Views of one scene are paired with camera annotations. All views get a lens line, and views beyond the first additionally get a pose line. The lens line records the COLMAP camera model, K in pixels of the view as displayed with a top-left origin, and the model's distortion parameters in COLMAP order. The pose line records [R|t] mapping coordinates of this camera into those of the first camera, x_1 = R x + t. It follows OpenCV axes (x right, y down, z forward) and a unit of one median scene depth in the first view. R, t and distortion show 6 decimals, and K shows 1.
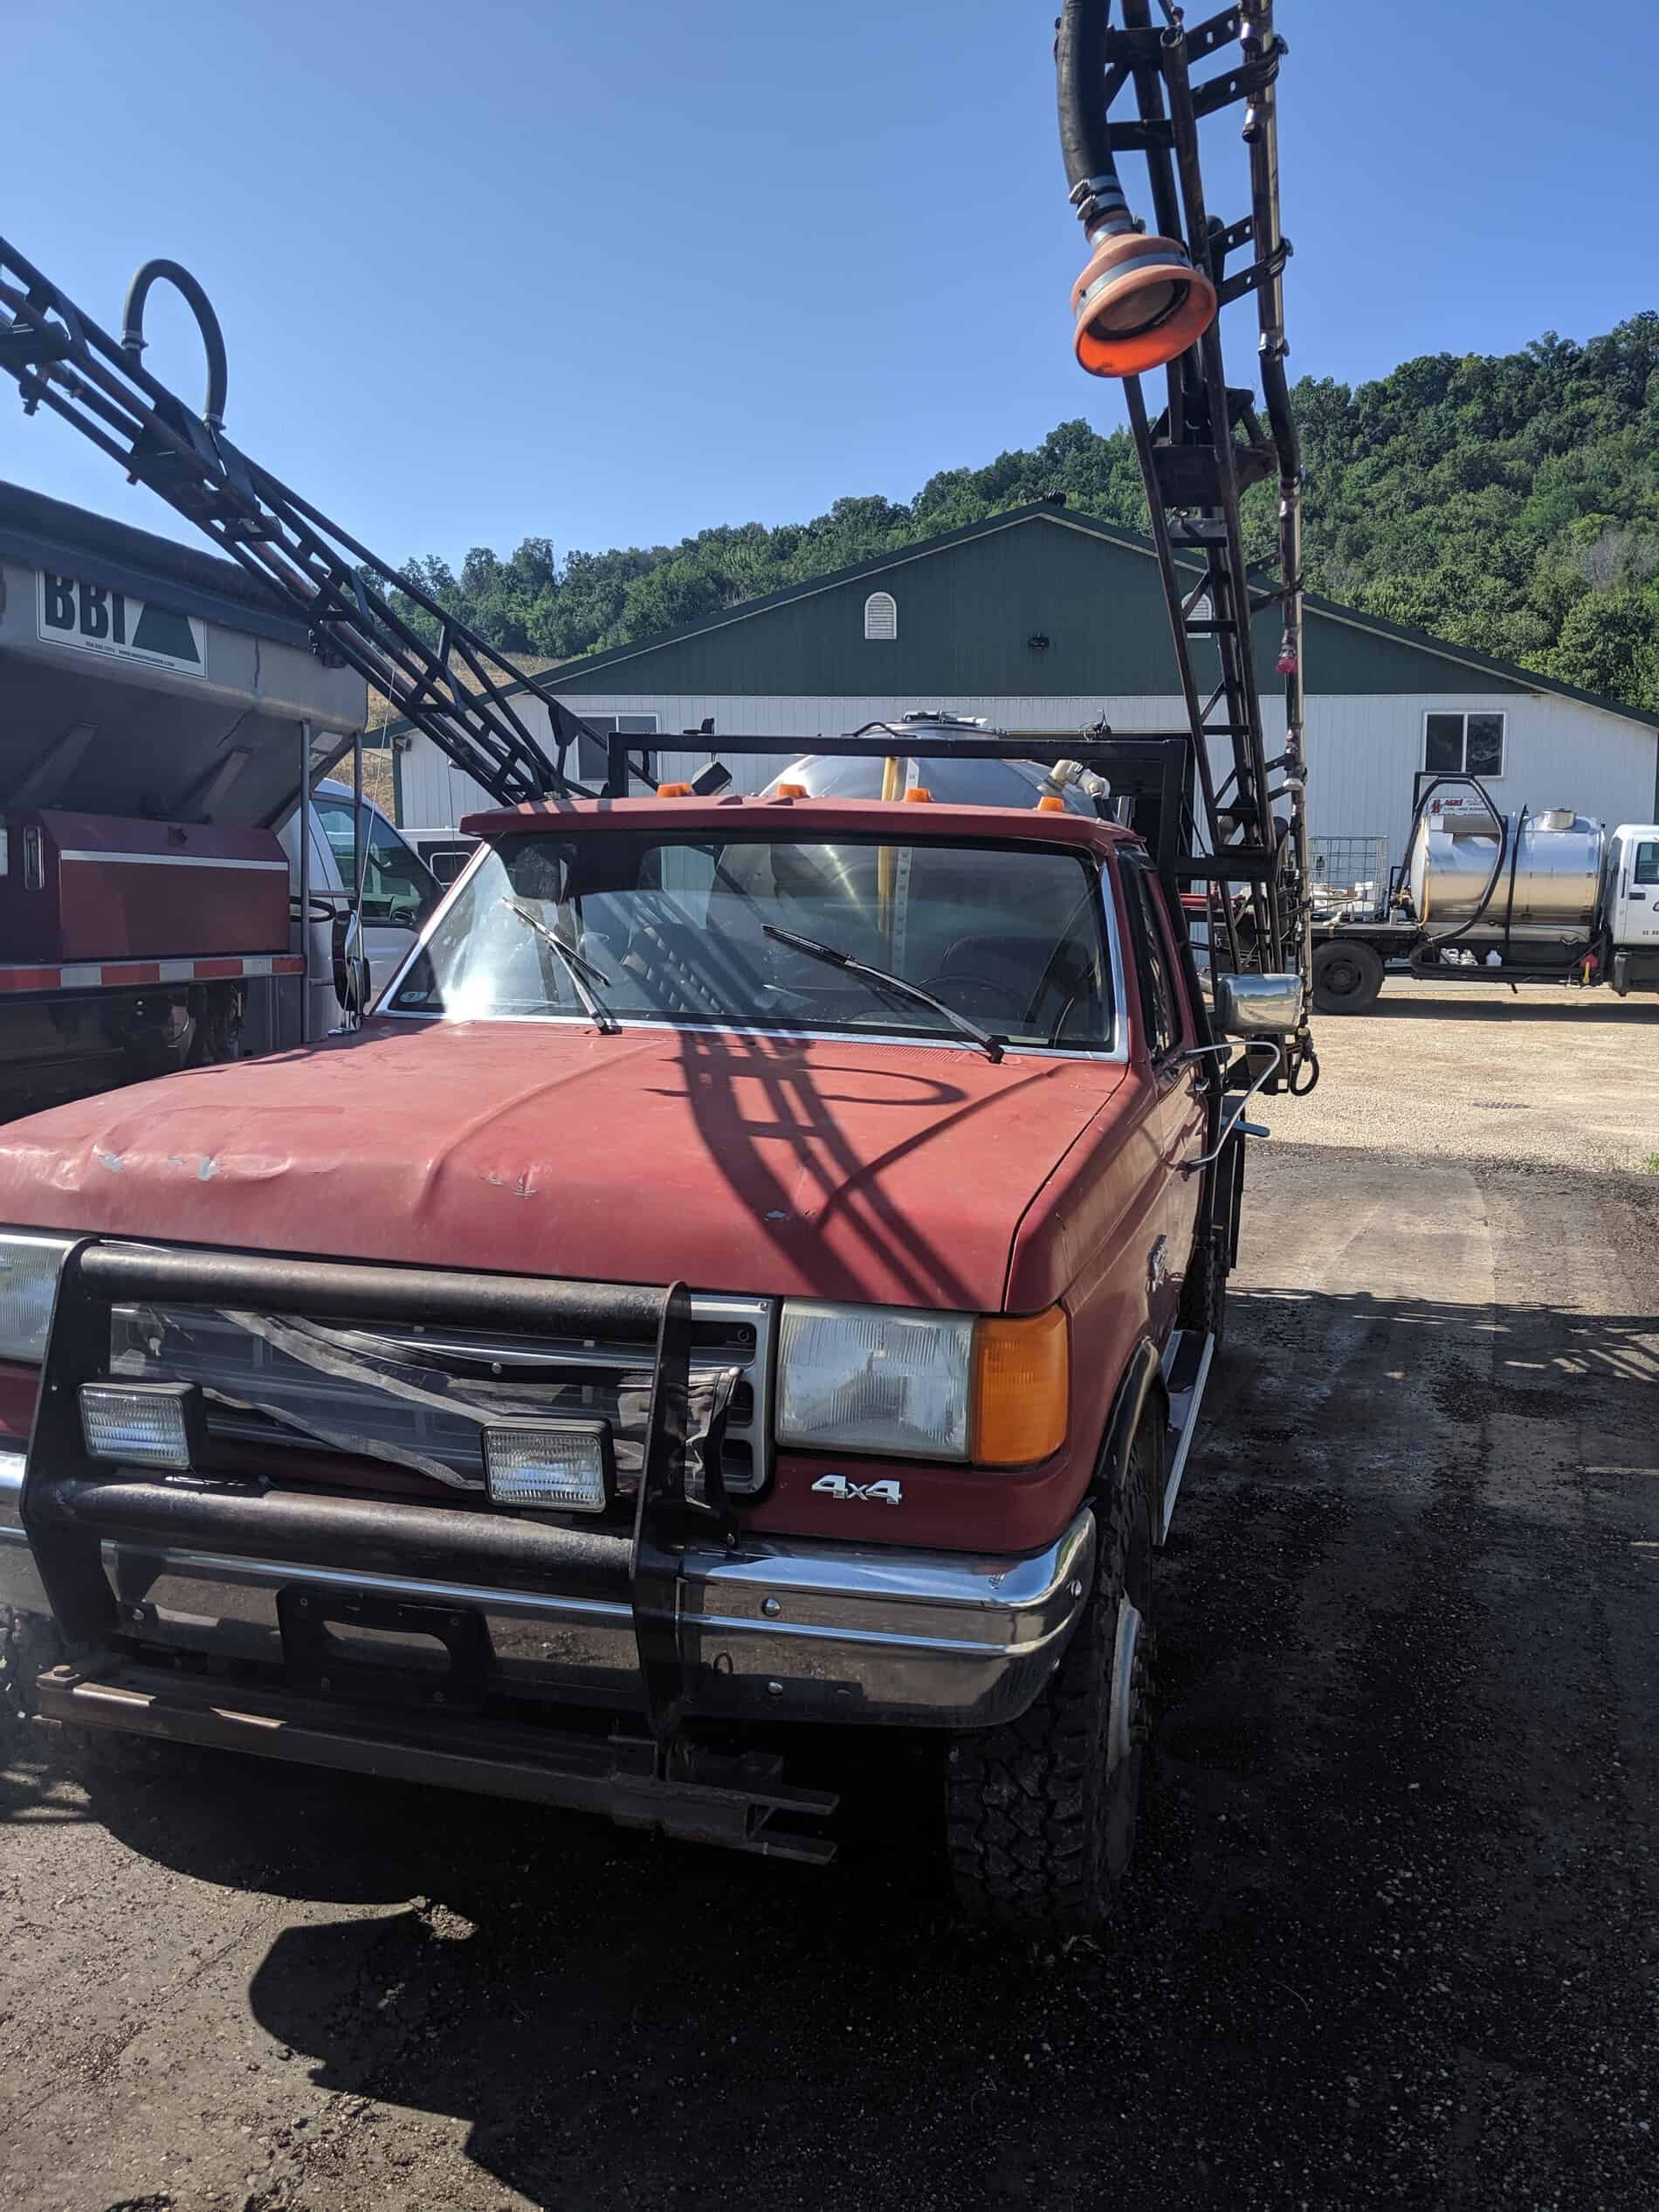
lens RADIAL K [[1780.5, 0, 847.1], [0, 1780.5, 1098.7], [0, 0, 1]] dist [0.043139, -0.082109]
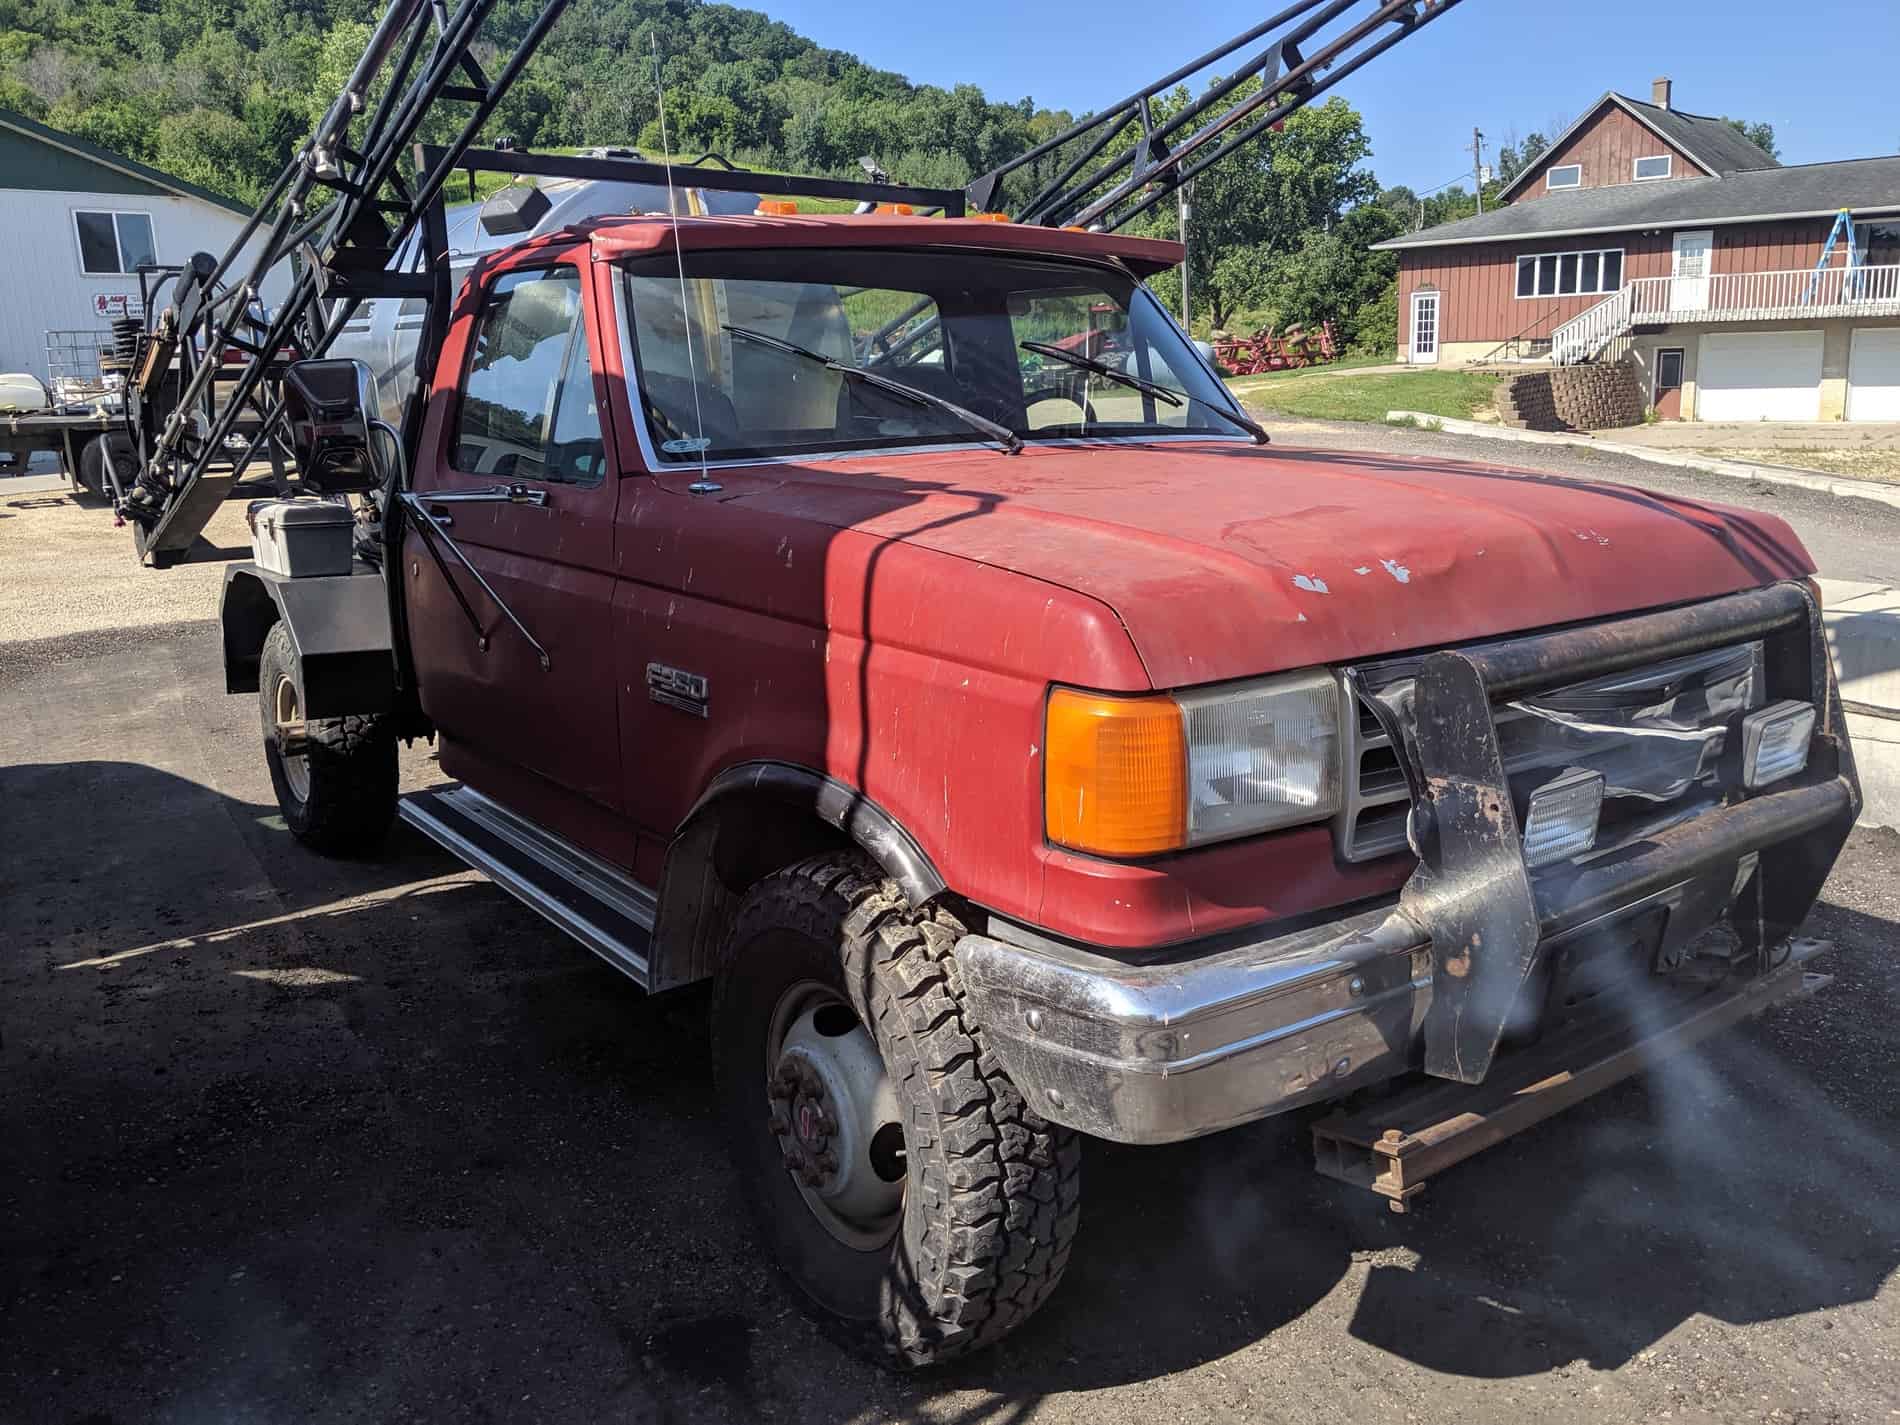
lens RADIAL K [[1529.4, 0, 960.0], [0, 1529.4, 700.4], [0, 0, 1]] dist [0.043139, -0.082109]
pose [[0.611042, -0.198816, 0.766224, -0.584661], [0.132469, 0.979979, 0.148640, -0.022790], [-0.780435, 0.010676, 0.625146, 0.352592]]
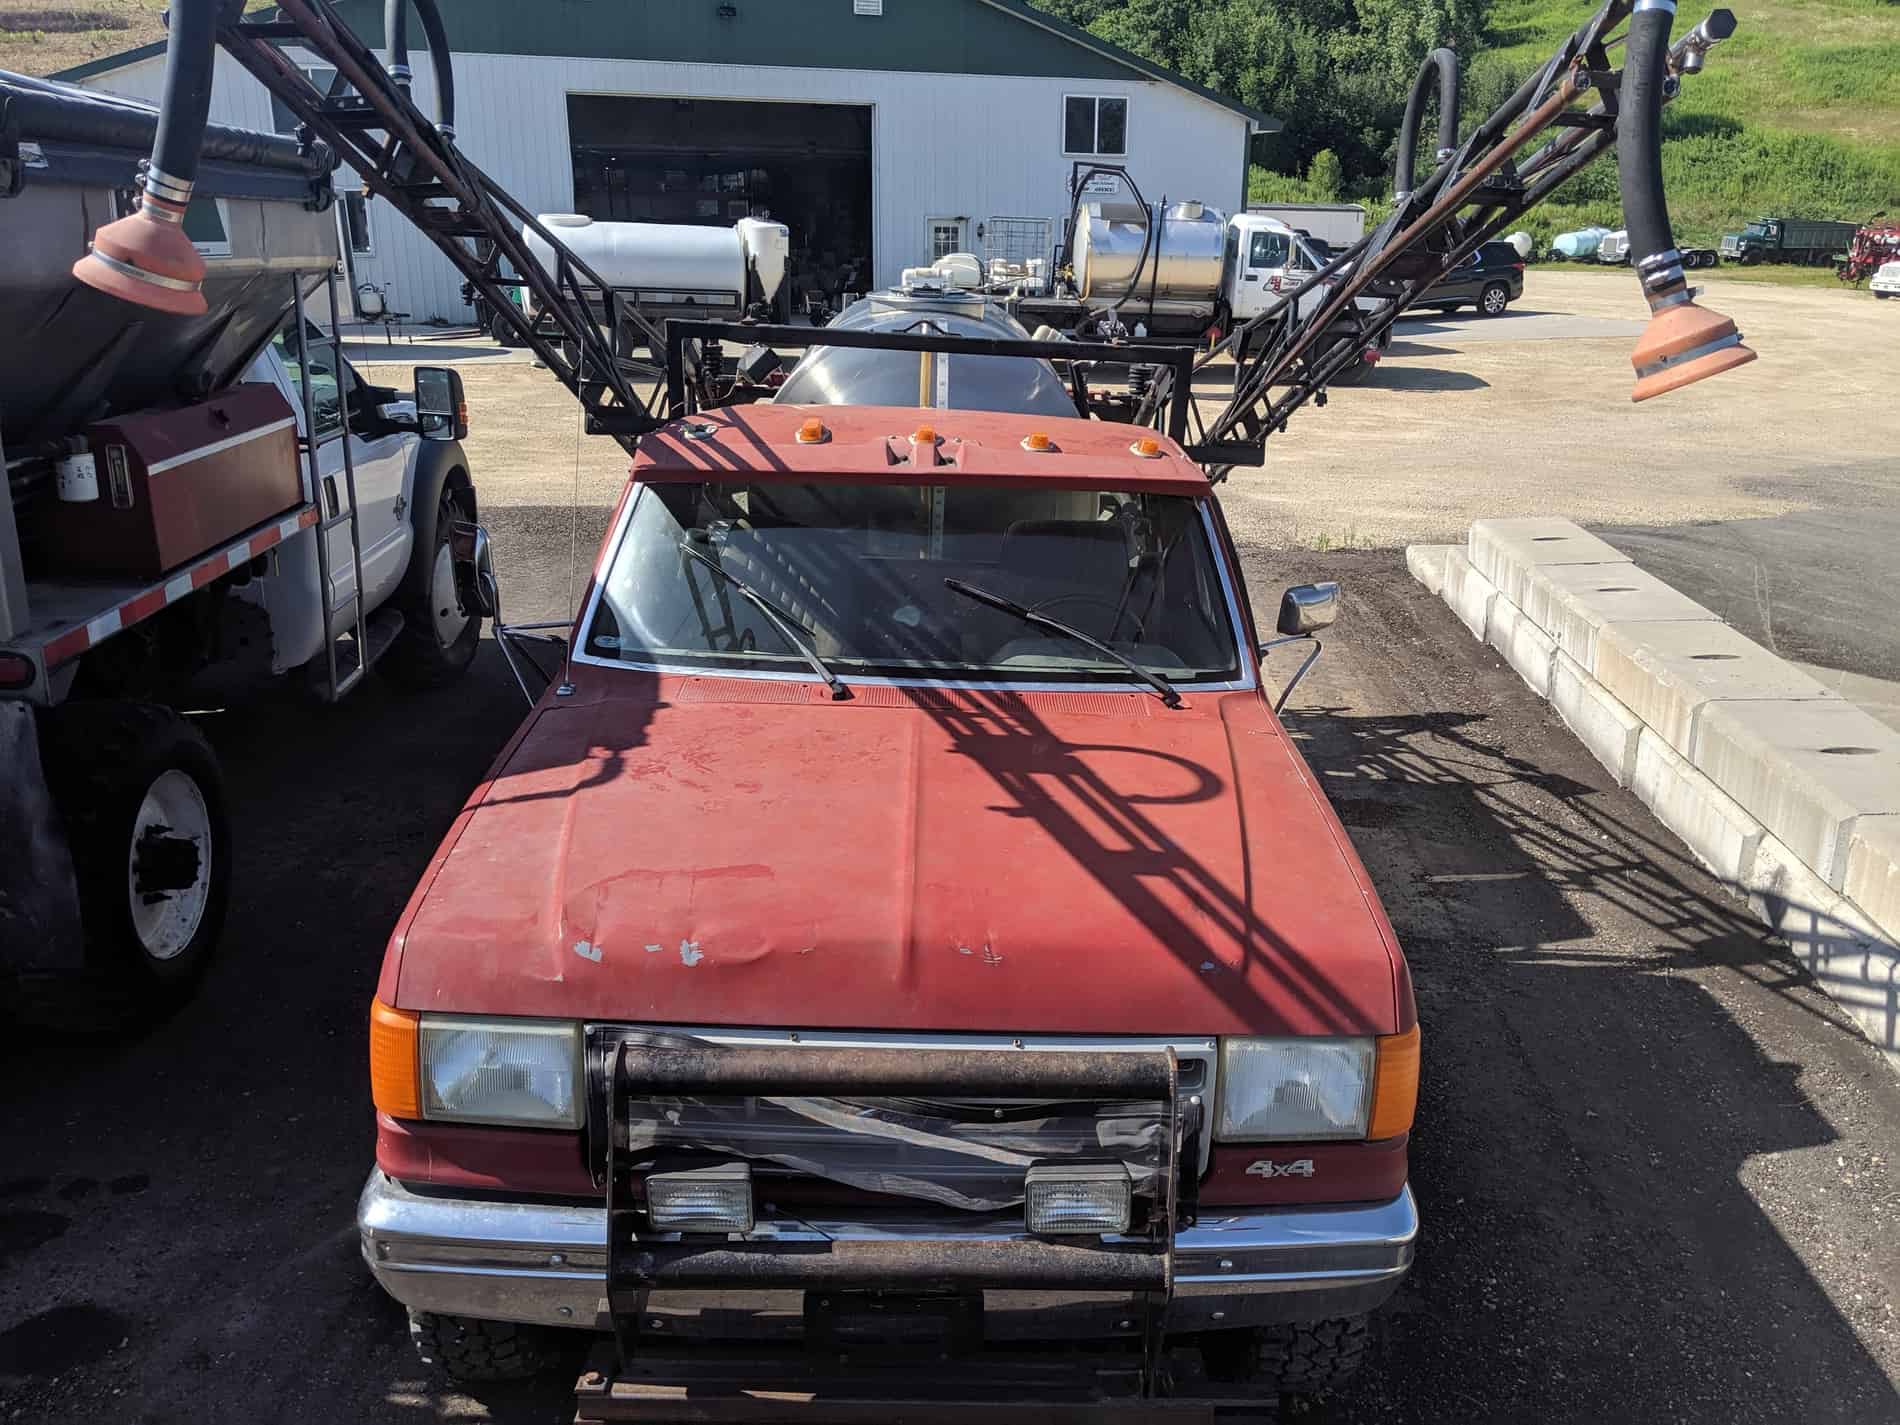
lens RADIAL K [[1529.4, 0, 980.7], [0, 1529.4, 714.4], [0, 0, 1]] dist [0.043139, -0.082109]
pose [[0.957196, -0.077113, 0.278978, -0.228689], [0.019814, 0.979053, 0.202640, -0.157185], [-0.288761, -0.188438, 0.938674, 0.033592]]
